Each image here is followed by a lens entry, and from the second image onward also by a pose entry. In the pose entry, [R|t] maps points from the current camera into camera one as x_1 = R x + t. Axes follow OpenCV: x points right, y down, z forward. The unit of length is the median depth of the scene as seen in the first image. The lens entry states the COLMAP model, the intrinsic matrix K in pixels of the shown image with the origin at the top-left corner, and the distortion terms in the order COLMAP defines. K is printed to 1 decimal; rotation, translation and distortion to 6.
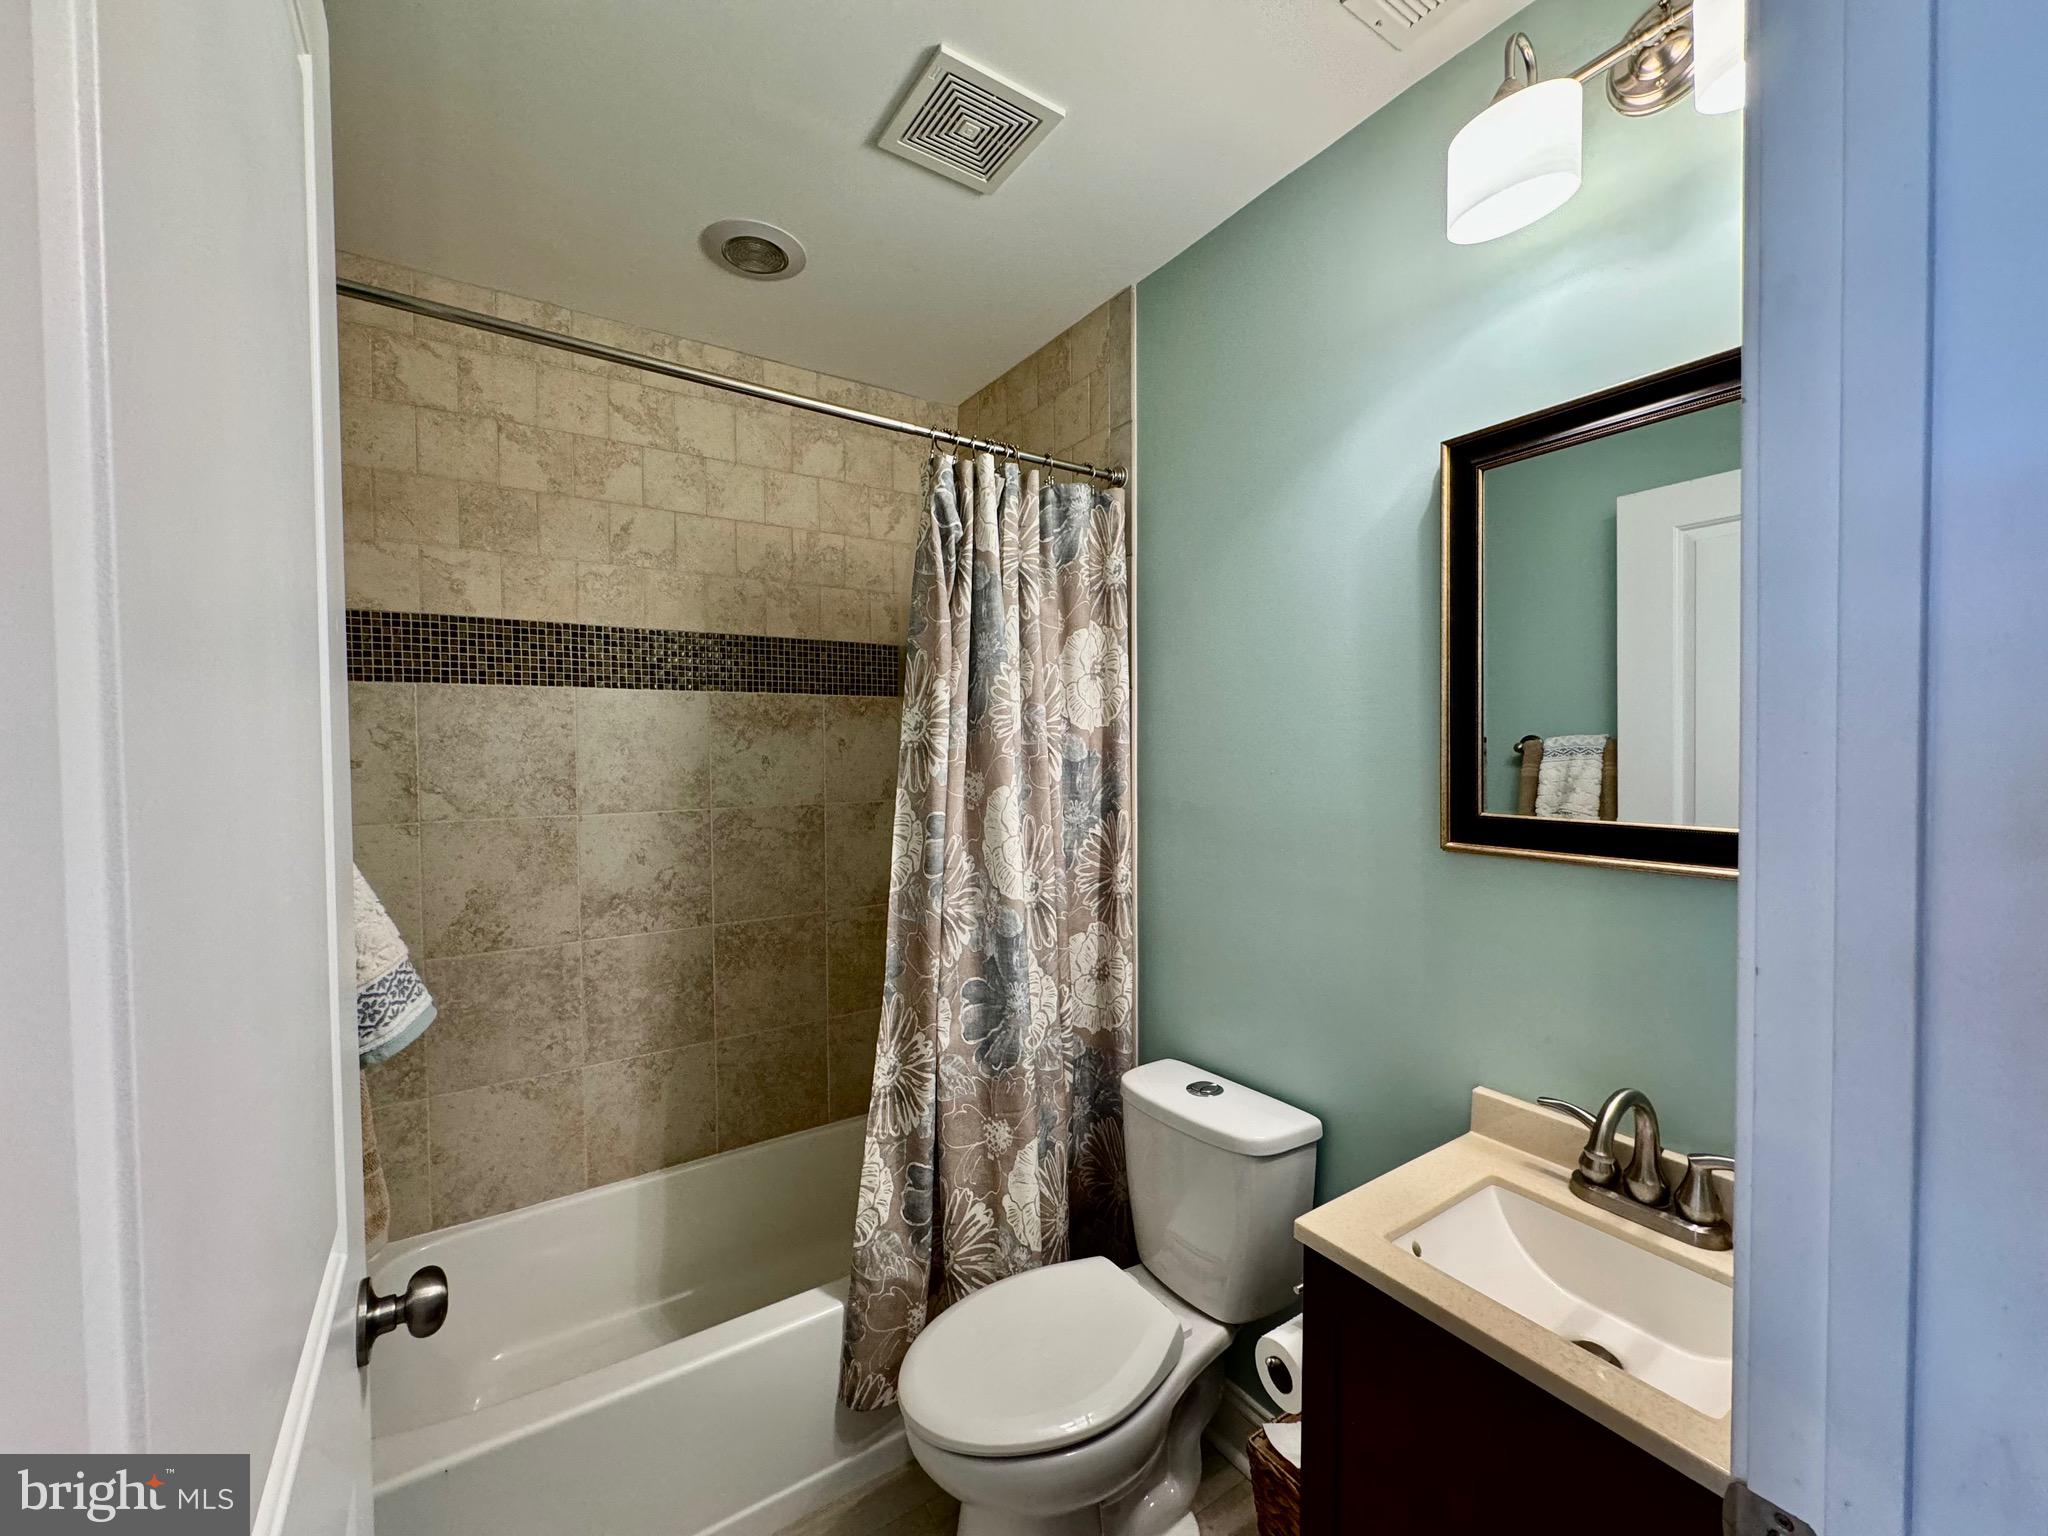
lens RADIAL K [[813.2, 0, 1032.6], [0, 813.2, 765.8], [0, 0, 1]] dist [-0.002903, -0.000485]
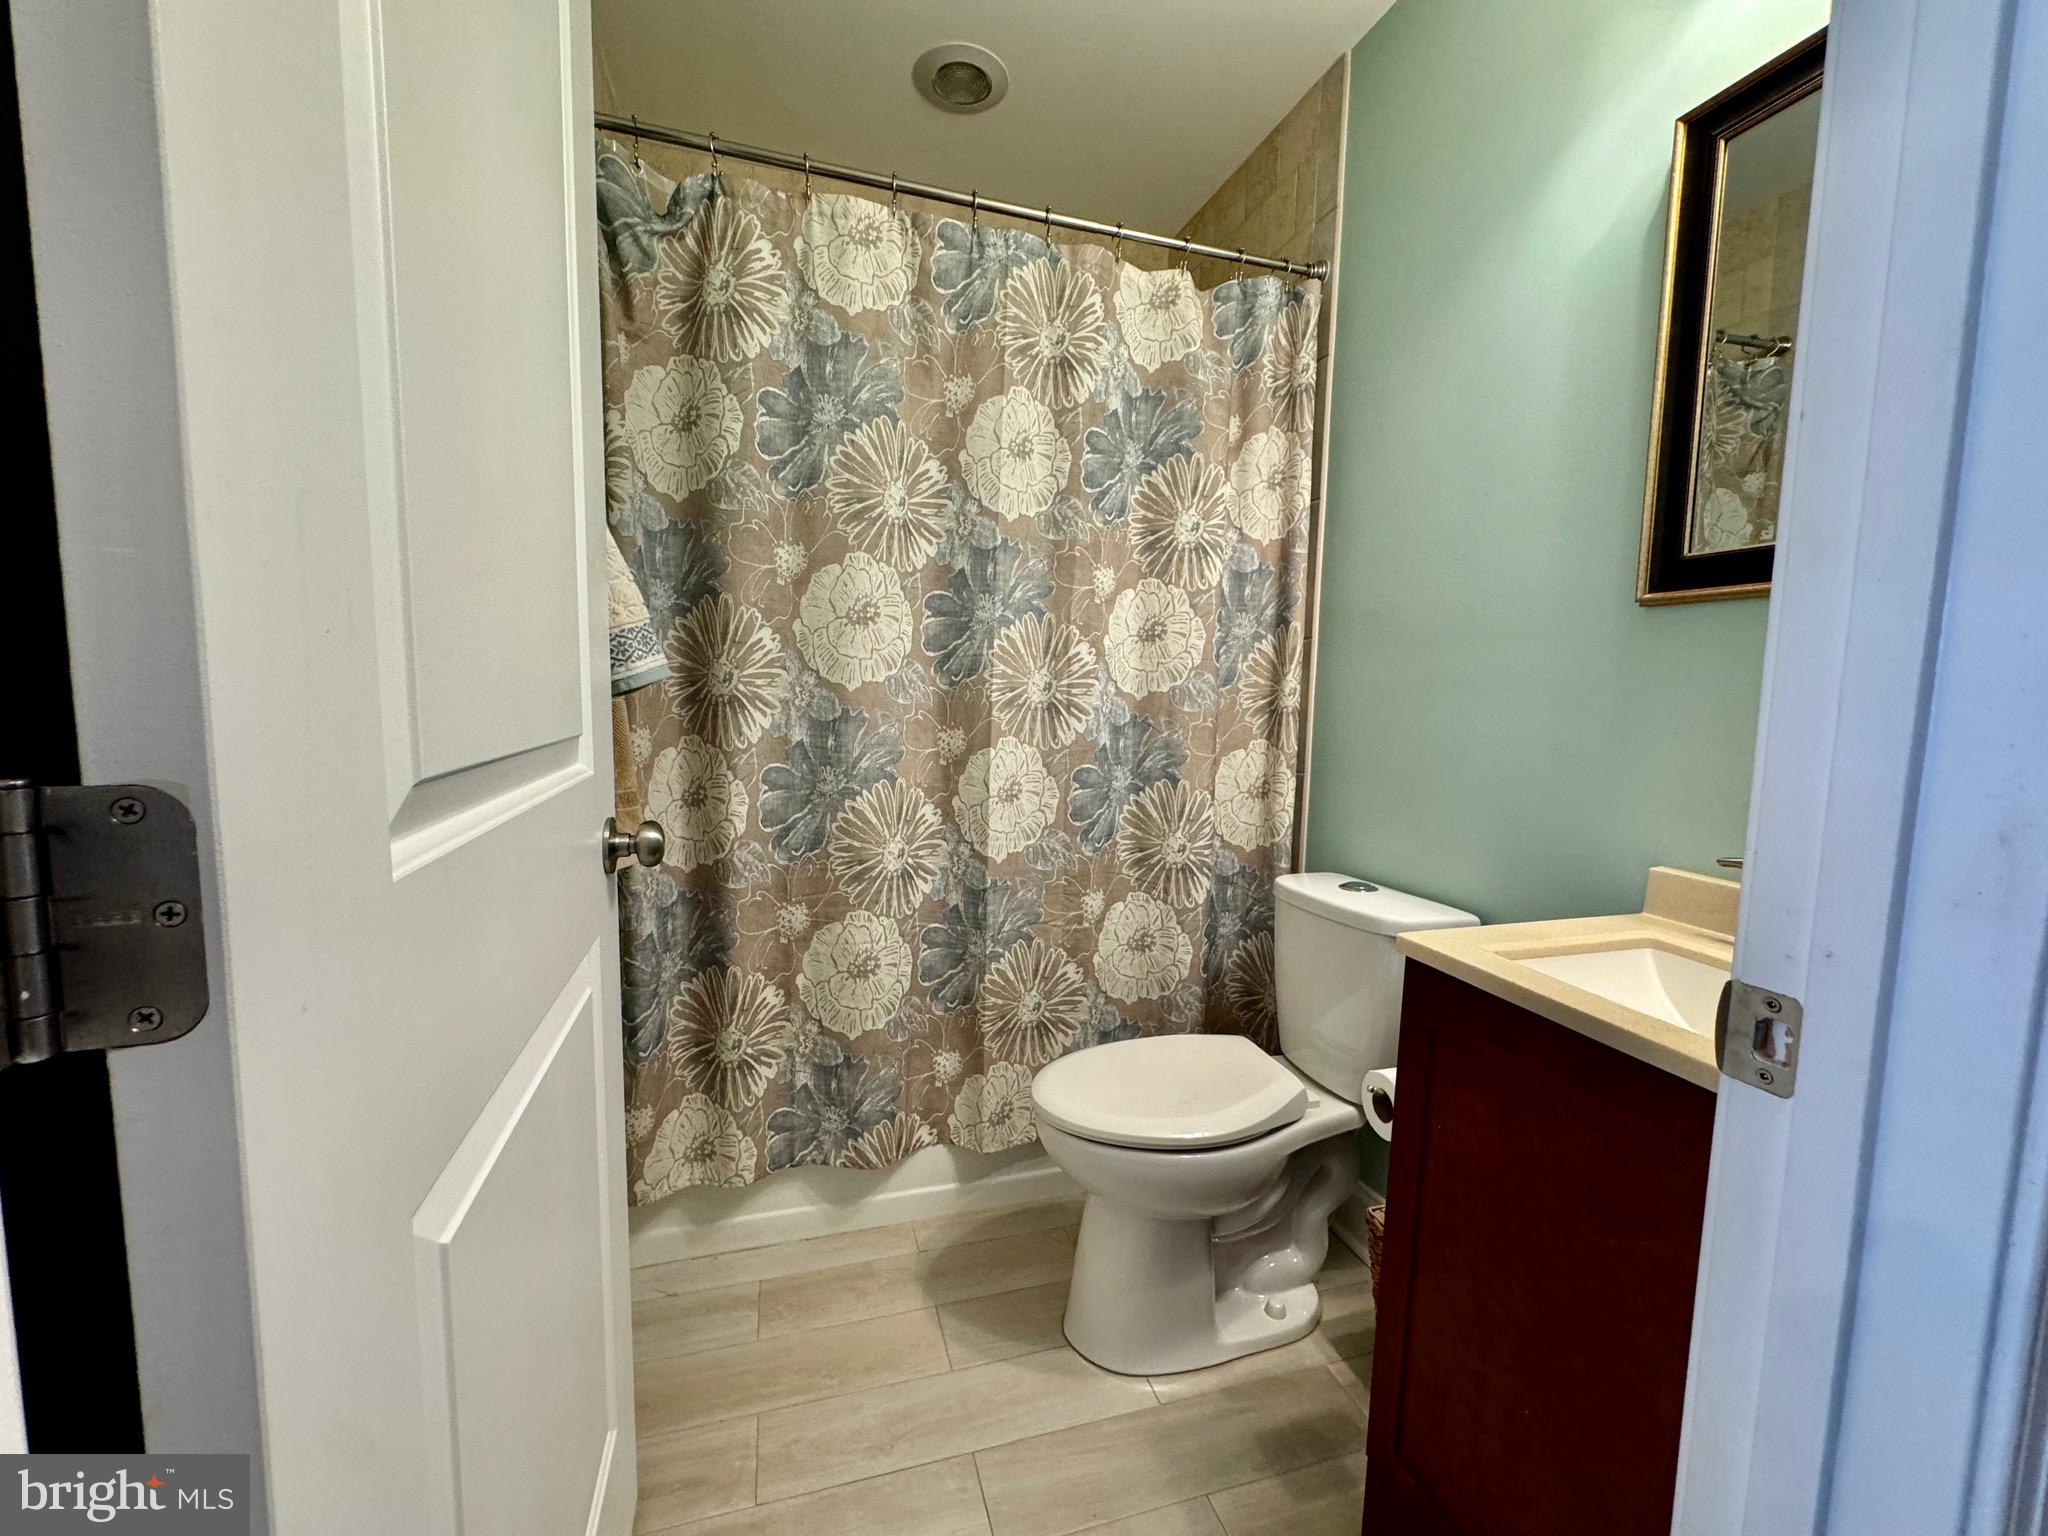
lens RADIAL K [[828.5, 0, 1012.2], [0, 828.5, 774.6], [0, 0, 1]] dist [0.010839, -0.012189]
pose [[0.956668, 0.050230, -0.286817, 0.080806], [-0.024344, 0.995358, 0.093116, 0.149422], [0.290162, -0.082099, 0.953449, -0.054450]]
